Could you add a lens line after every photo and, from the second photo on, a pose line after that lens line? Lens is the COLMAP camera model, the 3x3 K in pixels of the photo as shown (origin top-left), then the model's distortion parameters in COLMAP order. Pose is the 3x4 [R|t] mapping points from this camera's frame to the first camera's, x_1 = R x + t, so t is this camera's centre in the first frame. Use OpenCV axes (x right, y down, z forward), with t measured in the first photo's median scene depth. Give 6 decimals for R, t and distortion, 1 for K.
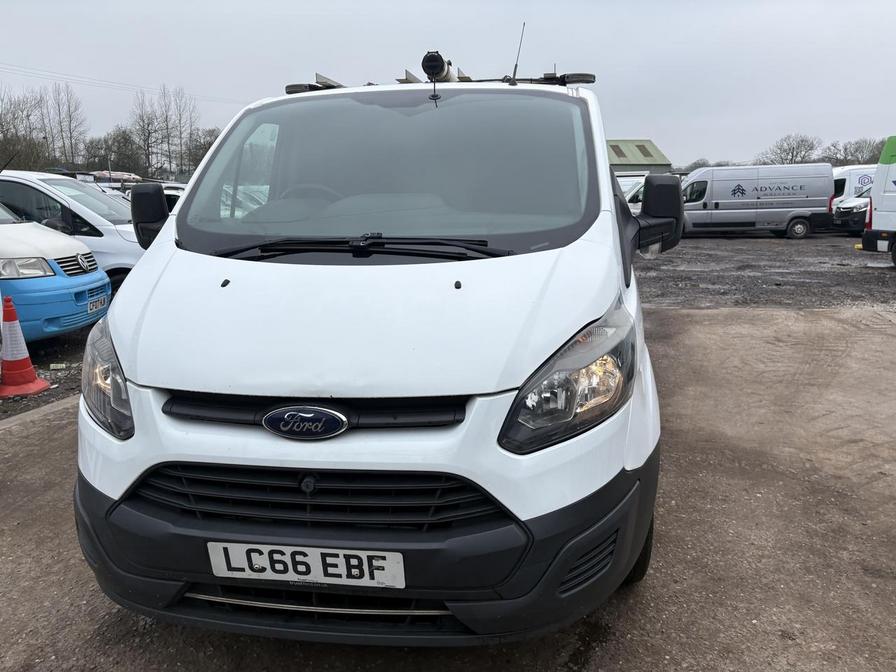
lens RADIAL K [[683.6, 0, 448.5], [0, 683.6, 334.5], [0, 0, 1]] dist [0.006771, -0.002065]
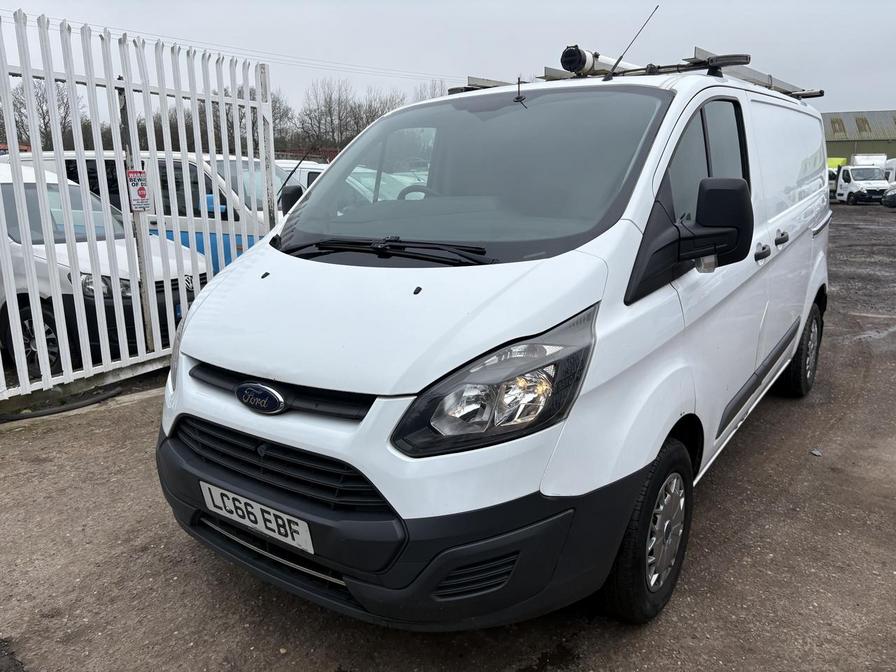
lens RADIAL K [[683.6, 0, 449.7], [0, 683.6, 338.6], [0, 0, 1]] dist [0.006771, -0.002065]
pose [[0.882671, 0.101493, -0.458902, 0.610878], [-0.086484, 0.994807, 0.053669, -0.066481], [0.461966, -0.007684, 0.886865, 0.093655]]
